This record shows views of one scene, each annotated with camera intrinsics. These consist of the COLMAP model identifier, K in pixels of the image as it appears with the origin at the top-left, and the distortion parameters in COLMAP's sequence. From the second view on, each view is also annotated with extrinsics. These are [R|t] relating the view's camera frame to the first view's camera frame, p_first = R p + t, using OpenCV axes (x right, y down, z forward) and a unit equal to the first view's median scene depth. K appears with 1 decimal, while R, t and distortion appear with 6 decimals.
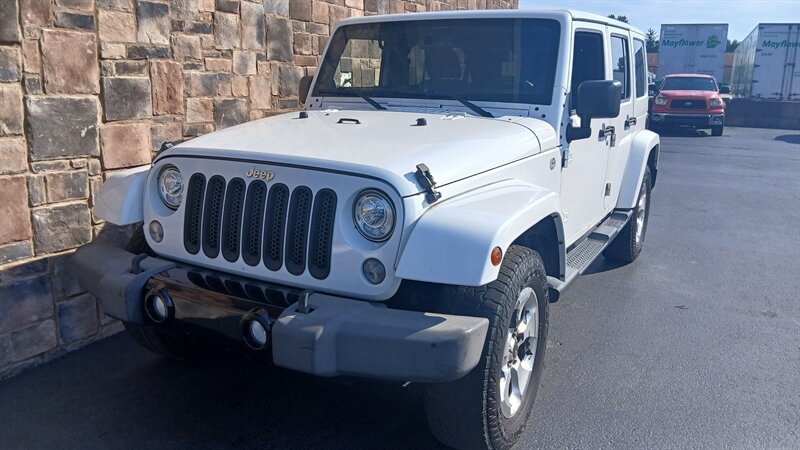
lens RADIAL K [[603.7, 0, 404.8], [0, 603.7, 219.7], [0, 0, 1]] dist [0.109296, -0.194302]
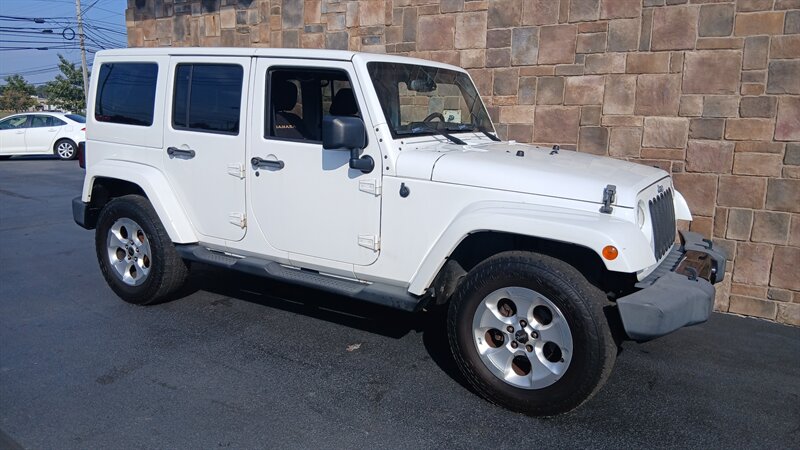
lens RADIAL K [[603.7, 0, 405.4], [0, 603.7, 225.5], [0, 0, 1]] dist [0.109296, -0.194302]
pose [[-0.102239, 0.171881, -0.979798, 1.630443], [-0.245875, 0.950032, 0.192315, -0.381220], [0.963895, 0.260570, -0.054869, 1.685154]]
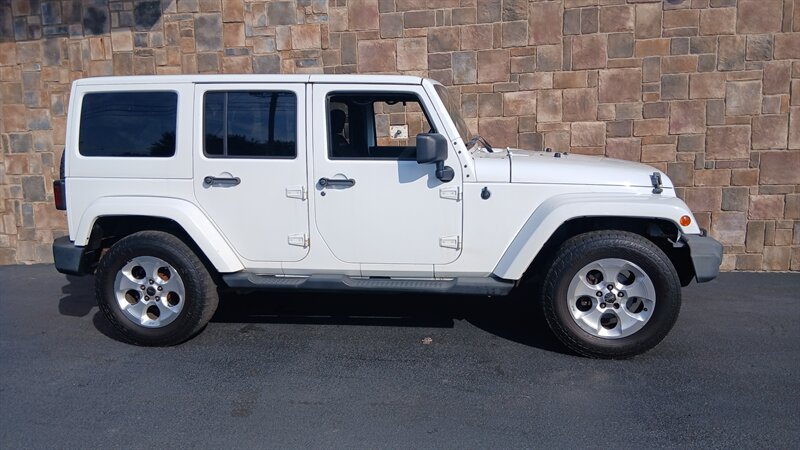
lens RADIAL K [[603.7, 0, 404.7], [0, 603.7, 227.4], [0, 0, 1]] dist [0.109296, -0.194302]
pose [[0.291666, 0.136605, -0.946715, 1.704860], [-0.182672, 0.979488, 0.085056, -0.246092], [0.938915, 0.148130, 0.310637, 1.102113]]
